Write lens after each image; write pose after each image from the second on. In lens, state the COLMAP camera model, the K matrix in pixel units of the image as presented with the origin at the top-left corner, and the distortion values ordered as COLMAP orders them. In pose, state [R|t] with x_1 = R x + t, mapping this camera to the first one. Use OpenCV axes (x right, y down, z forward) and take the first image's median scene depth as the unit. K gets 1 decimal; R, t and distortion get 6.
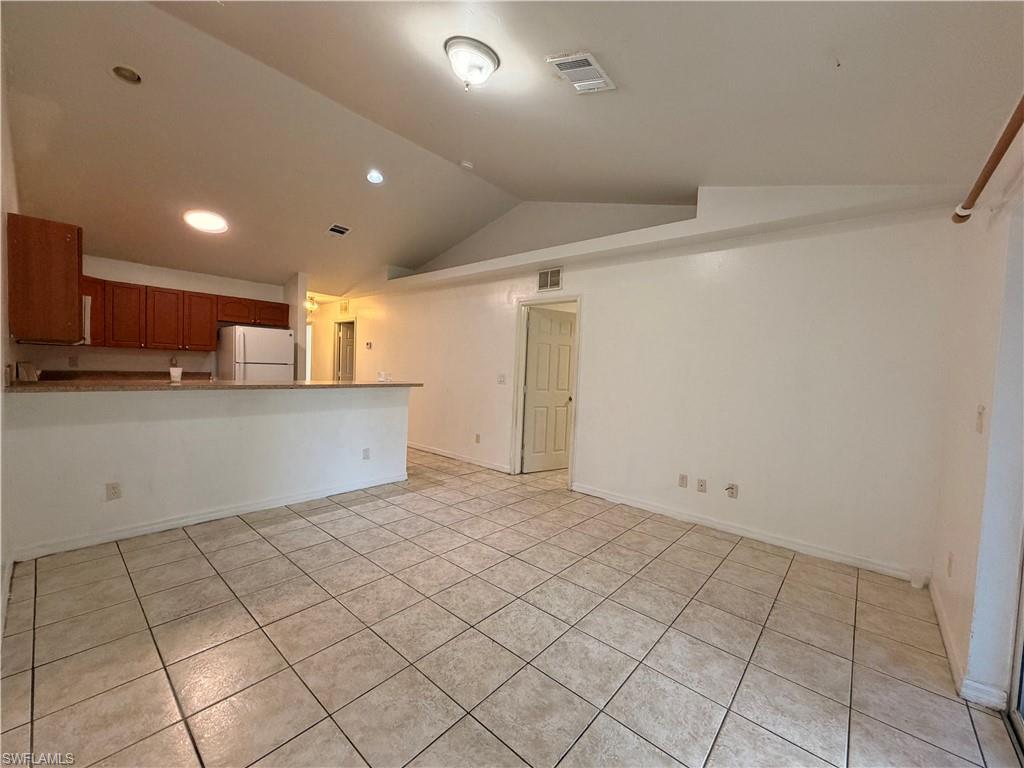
lens RADIAL K [[408.9, 0, 509.2], [0, 408.9, 386.2], [0, 0, 1]] dist [0.001456, 0.000348]
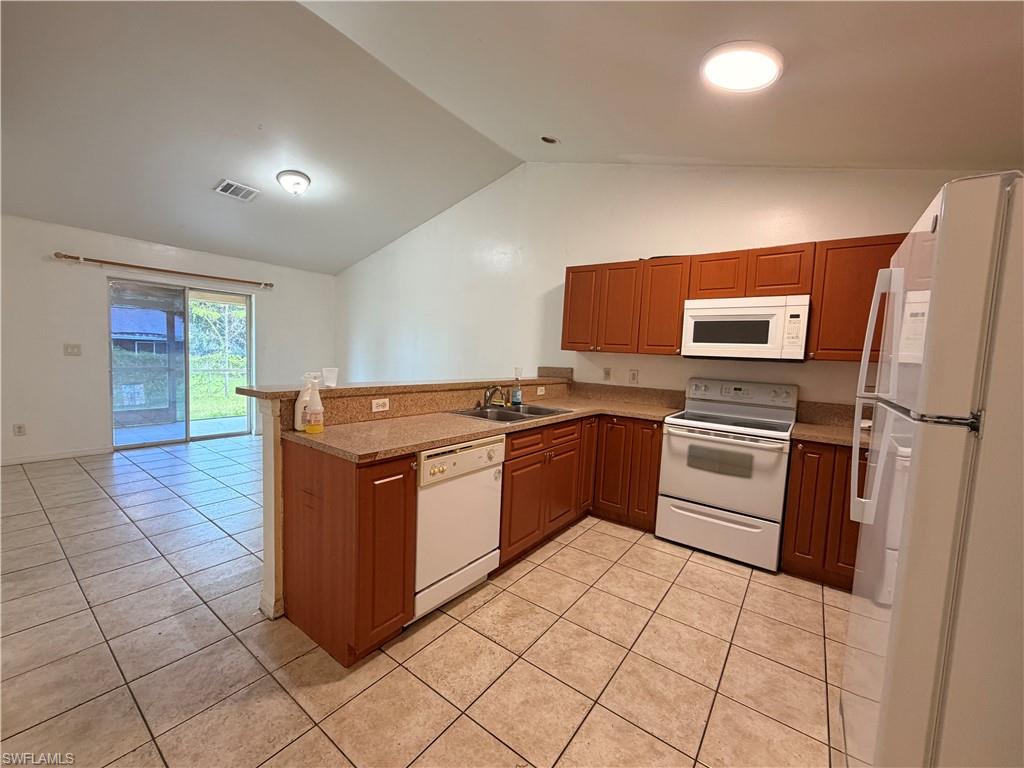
lens RADIAL K [[408.9, 0, 508.0], [0, 408.9, 384.5], [0, 0, 1]] dist [0.001456, 0.000348]
pose [[-0.993430, -0.076849, -0.084797, -0.644782], [-0.086584, 0.989251, 0.117839, -0.122713], [0.074830, 0.124407, -0.989406, 2.007247]]
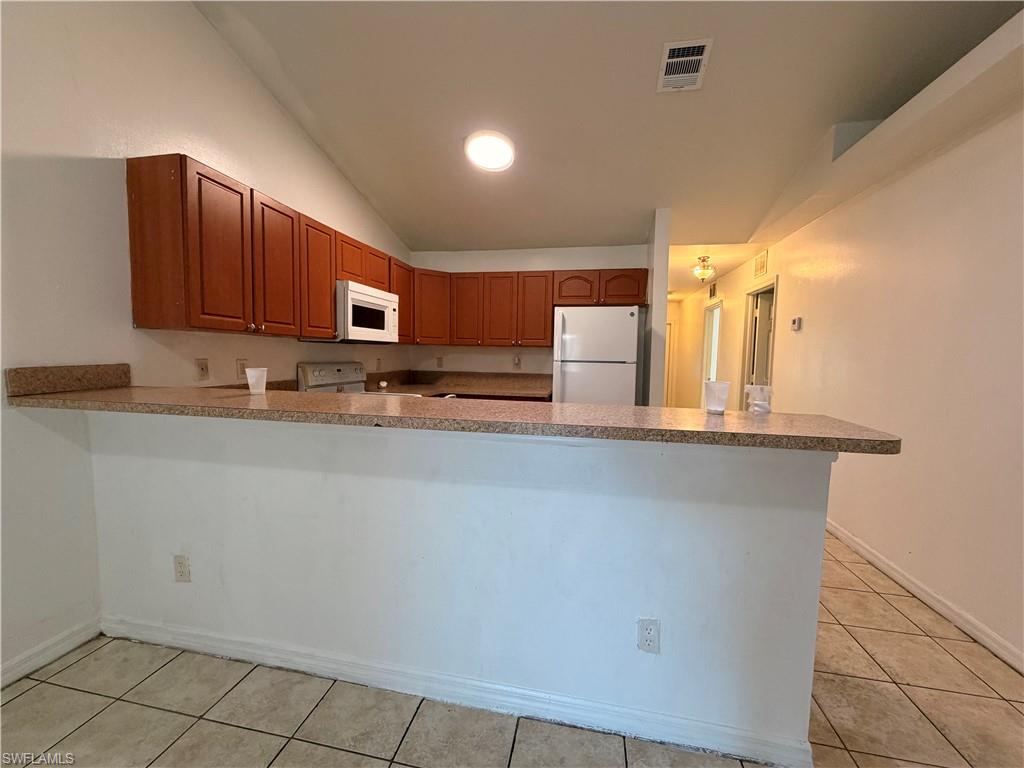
lens RADIAL K [[408.9, 0, 506.3], [0, 408.9, 387.3], [0, 0, 1]] dist [0.001456, 0.000348]
pose [[0.498285, 0.040976, -0.866044, -0.167706], [-0.039211, 0.998926, 0.024702, -0.043041], [0.866126, 0.021650, 0.499357, 0.928201]]
